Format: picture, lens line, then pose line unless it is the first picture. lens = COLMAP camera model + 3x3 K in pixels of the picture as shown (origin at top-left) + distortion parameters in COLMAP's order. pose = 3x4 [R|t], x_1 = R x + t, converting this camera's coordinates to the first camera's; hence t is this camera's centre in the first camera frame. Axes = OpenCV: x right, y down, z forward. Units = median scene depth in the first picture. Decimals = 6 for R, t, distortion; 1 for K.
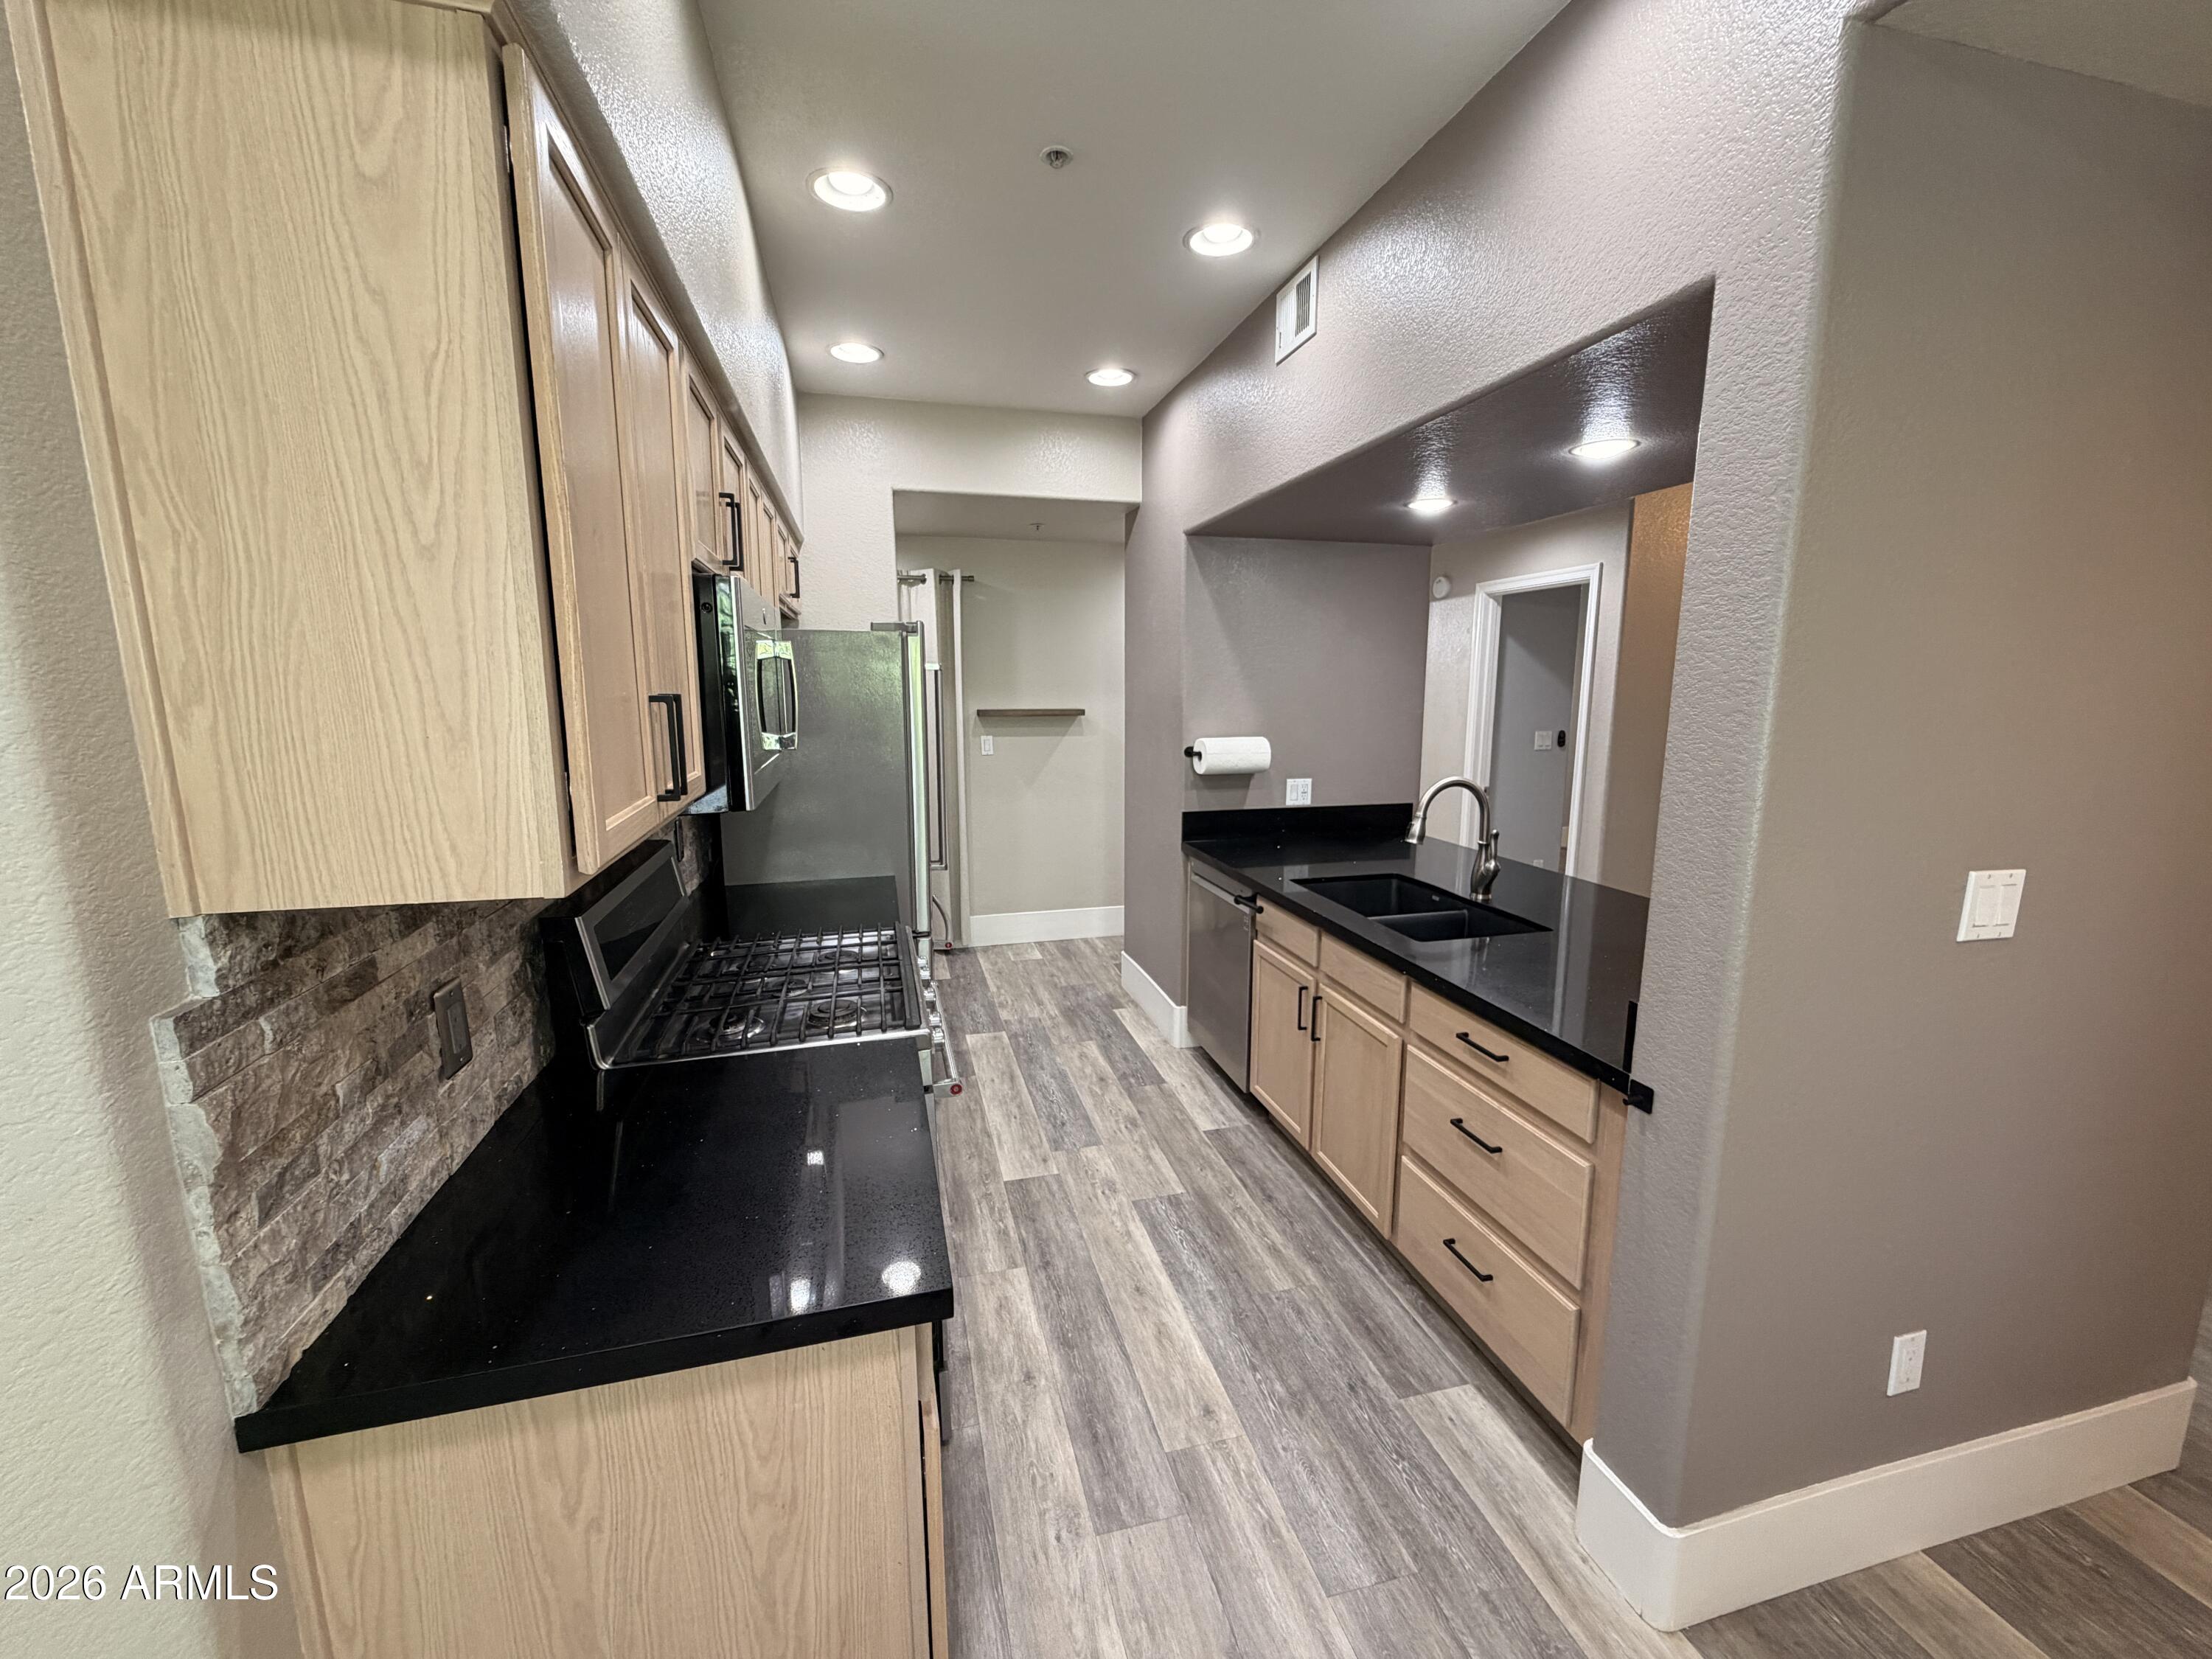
lens RADIAL K [[885.6, 0, 1108.5], [0, 885.6, 828.7], [0, 0, 1]] dist [-0.000606, -0.000041]
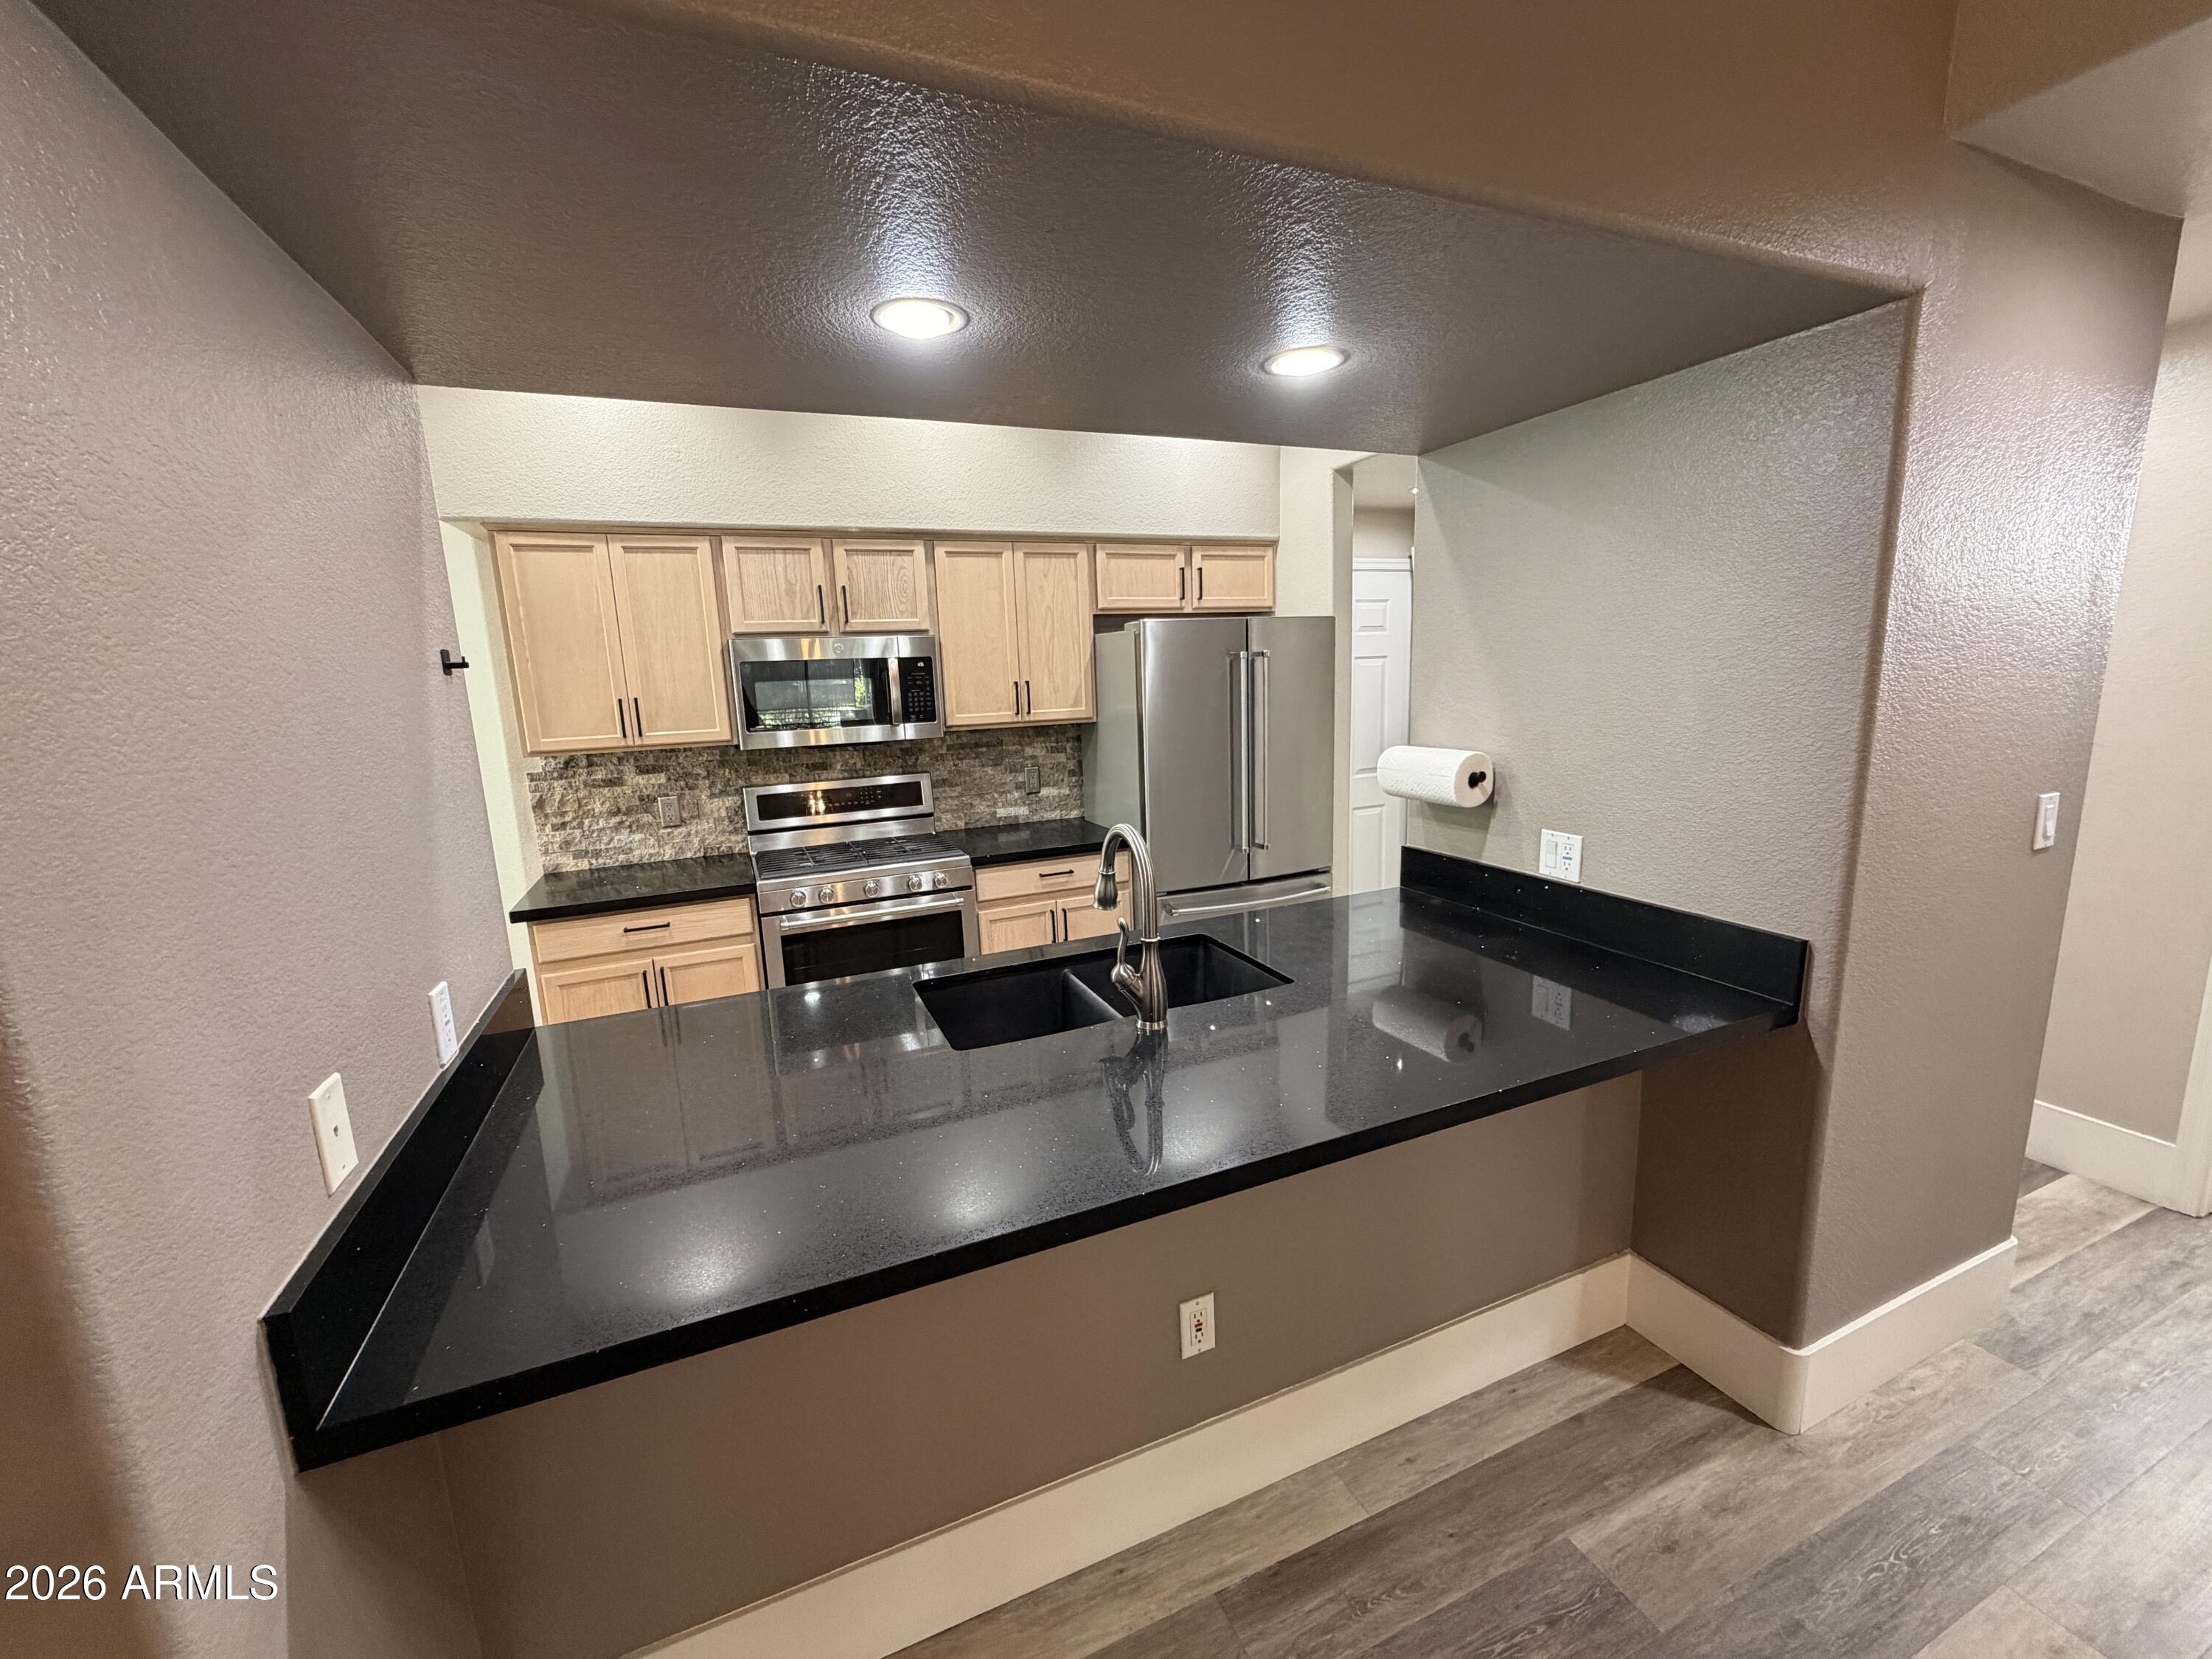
lens RADIAL K [[885.6, 0, 1101.5], [0, 885.6, 831.0], [0, 0, 1]] dist [-0.000606, -0.000041]
pose [[0.137094, 0.168503, -0.976121, 0.728031], [-0.127040, 0.980278, 0.151378, -0.105515], [0.982378, 0.103253, 0.155797, 0.623436]]
